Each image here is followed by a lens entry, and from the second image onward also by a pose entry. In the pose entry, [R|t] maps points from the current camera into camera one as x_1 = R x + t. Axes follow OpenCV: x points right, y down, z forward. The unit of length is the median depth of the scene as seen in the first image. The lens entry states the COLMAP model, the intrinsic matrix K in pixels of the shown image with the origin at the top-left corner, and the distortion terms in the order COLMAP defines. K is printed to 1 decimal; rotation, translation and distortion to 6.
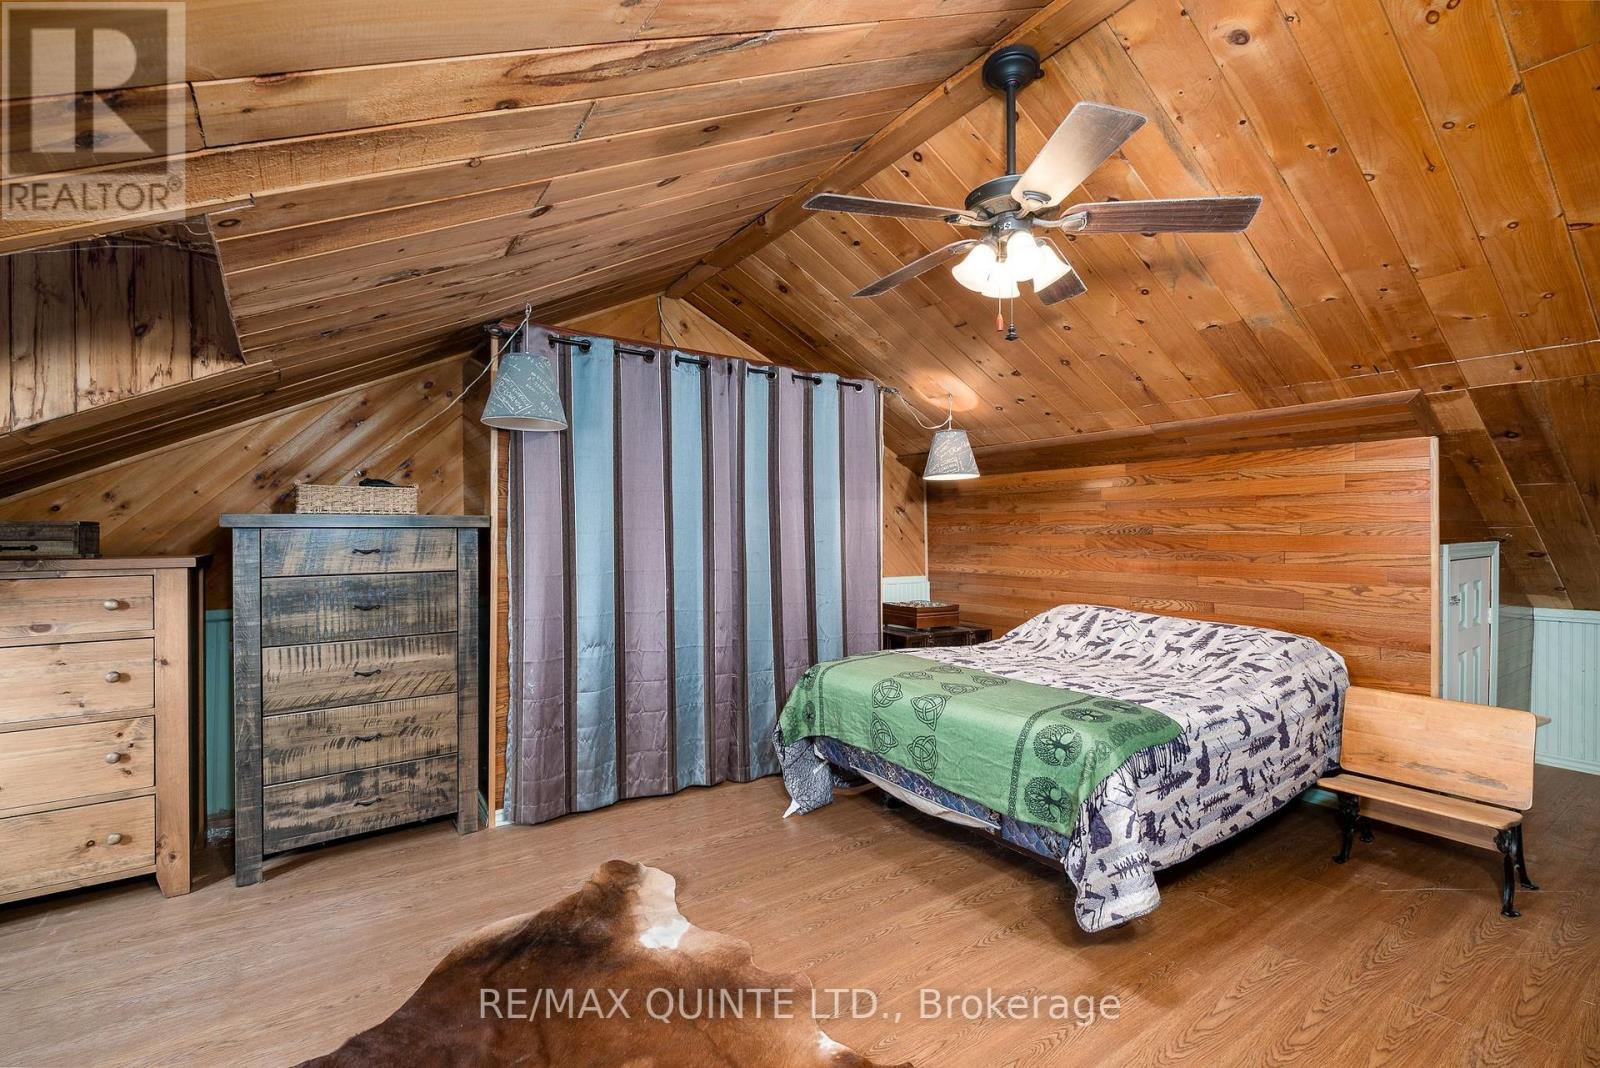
lens RADIAL K [[710.5, 0, 802.5], [0, 710.5, 529.4], [0, 0, 1]] dist [-0.002374, -0.000129]
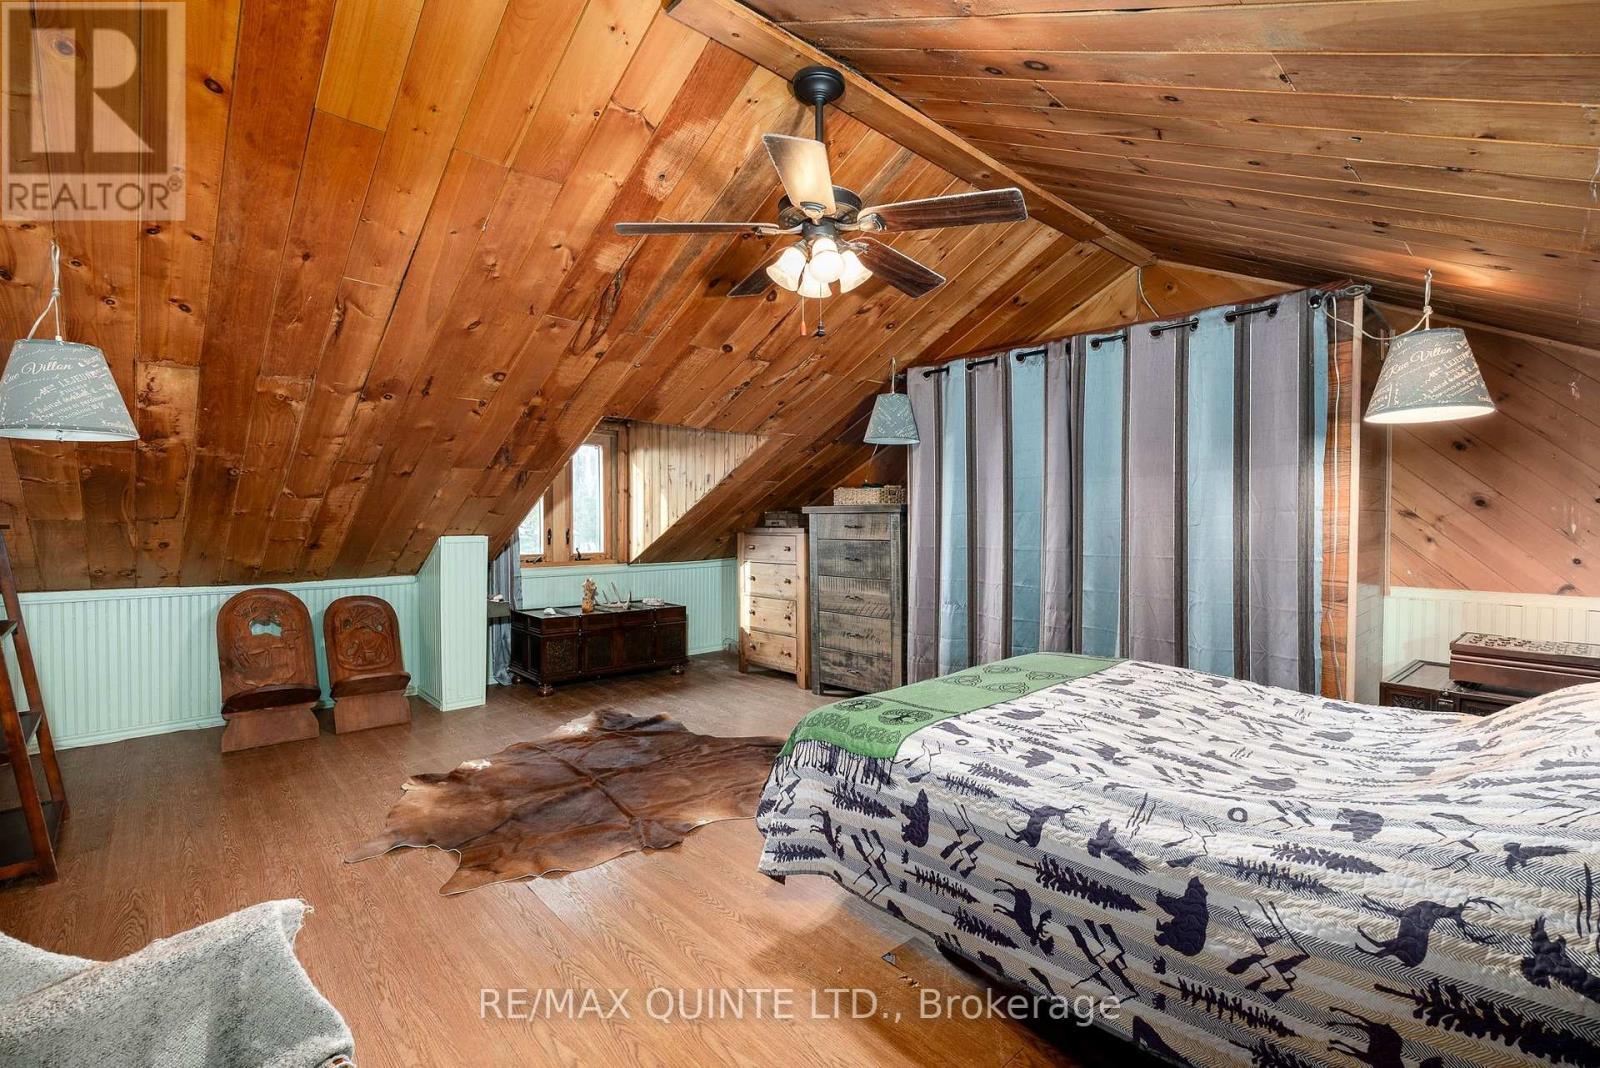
lens RADIAL K [[710.5, 0, 800.5], [0, 710.5, 531.9], [0, 0, 1]] dist [-0.002374, -0.000129]
pose [[0.122866, 0.016802, -0.992281, 1.051940], [-0.000515, 0.999858, 0.016867, 0.014018], [0.992423, -0.001561, 0.122857, 0.643773]]
